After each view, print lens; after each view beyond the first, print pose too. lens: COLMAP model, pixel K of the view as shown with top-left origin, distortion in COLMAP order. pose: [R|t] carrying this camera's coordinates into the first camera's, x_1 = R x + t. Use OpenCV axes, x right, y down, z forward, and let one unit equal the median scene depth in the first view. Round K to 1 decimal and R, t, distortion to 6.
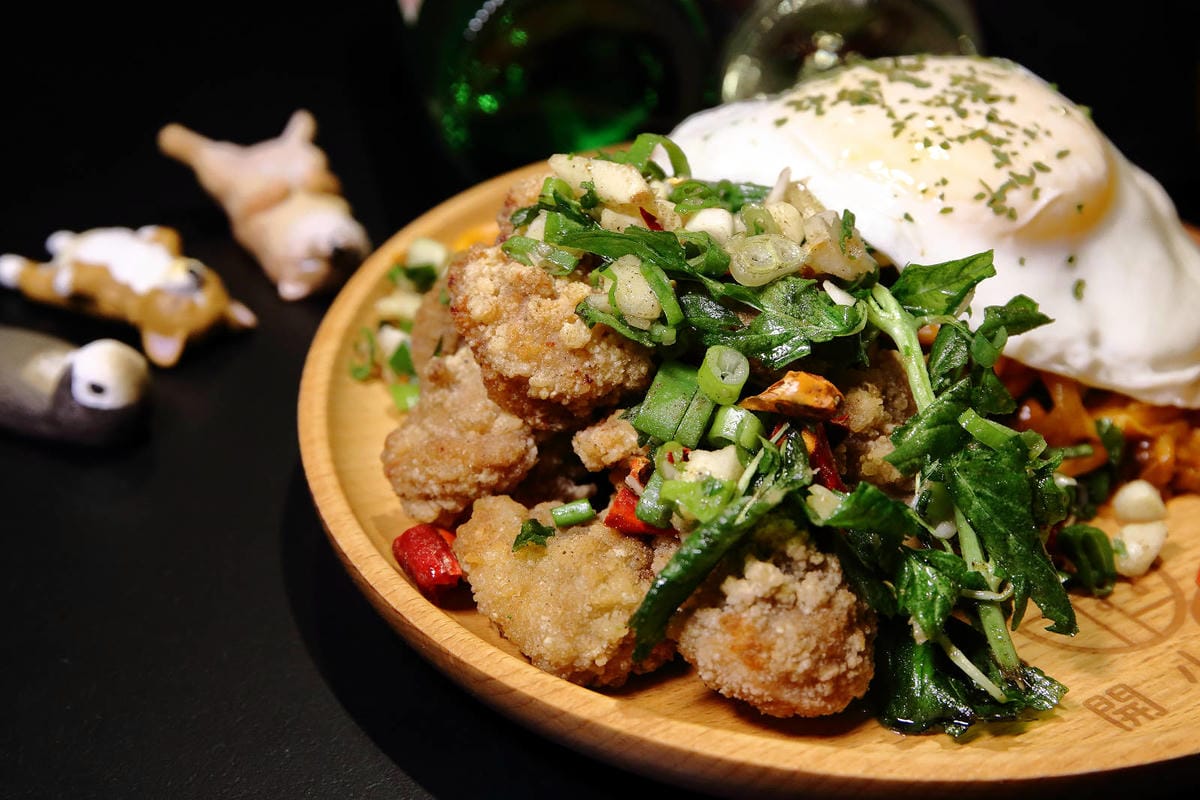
lens RADIAL K [[1987.0, 0, 600.0], [0, 1987.0, 400.0], [0, 0, 1]] dist [0.010615, 0.187565]
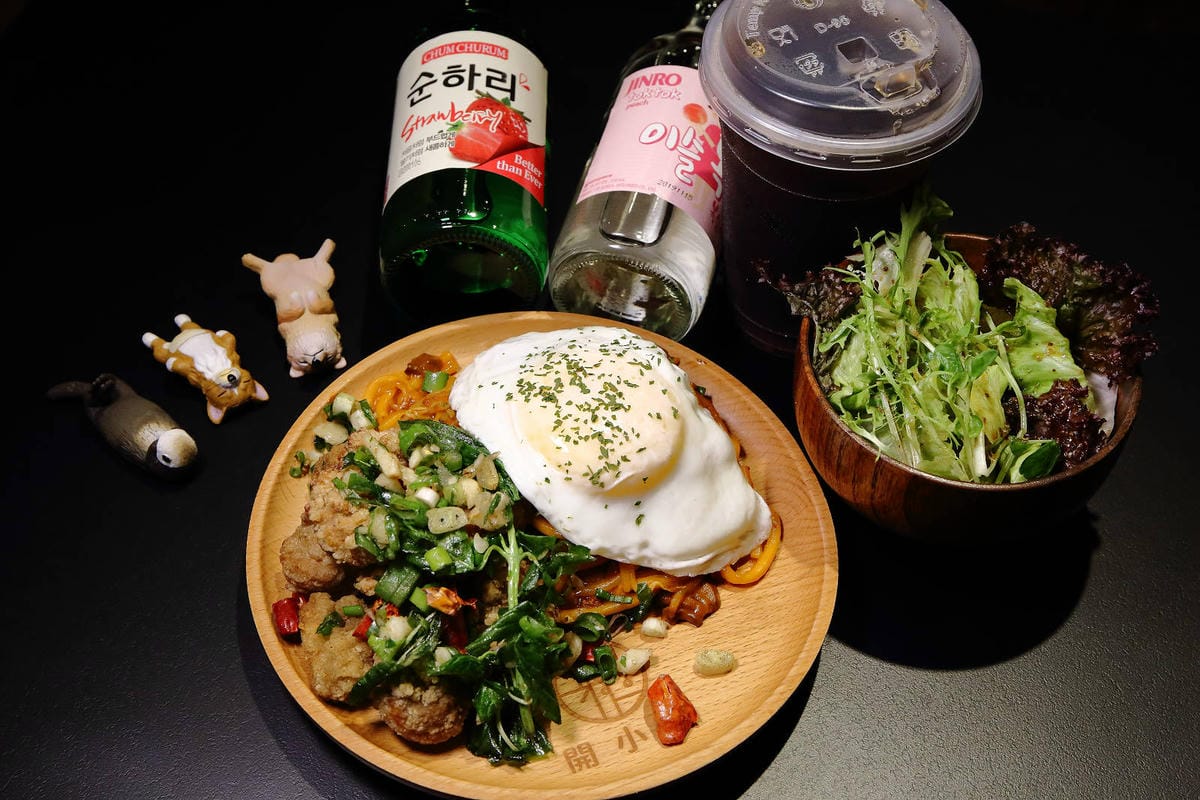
lens RADIAL K [[1616.1, 0, 600.0], [0, 1616.1, 400.0], [0, 0, 1]] dist [-0.002559, -0.016930]
pose [[0.980993, 0.154388, -0.117546, 0.374695], [-0.114787, 0.950132, 0.289955, -0.623013], [0.156450, -0.270951, 0.949794, -0.465212]]
